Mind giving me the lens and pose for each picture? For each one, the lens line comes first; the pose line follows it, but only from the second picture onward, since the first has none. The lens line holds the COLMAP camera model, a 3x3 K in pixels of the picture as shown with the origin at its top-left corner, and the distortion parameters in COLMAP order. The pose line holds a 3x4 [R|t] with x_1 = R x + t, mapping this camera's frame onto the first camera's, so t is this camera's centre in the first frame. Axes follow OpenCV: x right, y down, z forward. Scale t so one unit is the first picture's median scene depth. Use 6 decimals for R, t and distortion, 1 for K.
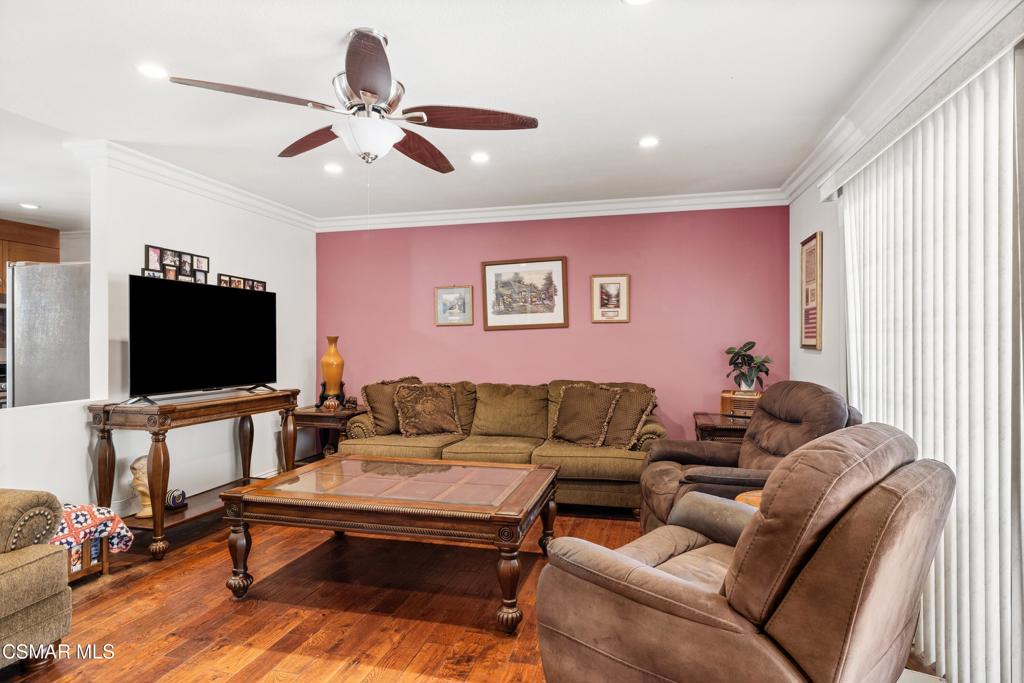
lens RADIAL K [[563.9, 0, 512.0], [0, 563.9, 341.5], [0, 0, 1]] dist [0.002211, 0.000178]
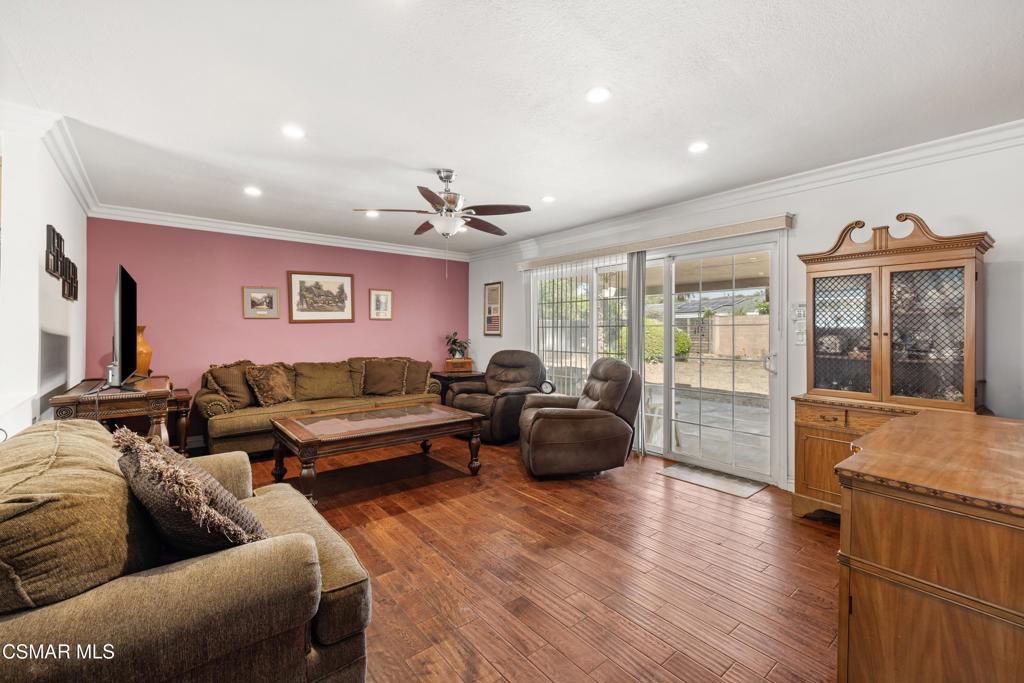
lens RADIAL K [[443.9, 0, 517.9], [0, 443.9, 329.4], [0, 0, 1]] dist [-0.001687, -0.000059]
pose [[0.579879, 0.008481, 0.814658, -0.618444], [-0.003475, 0.999962, -0.007936, 0.001699], [-0.814695, 0.001771, 0.579887, -0.030975]]
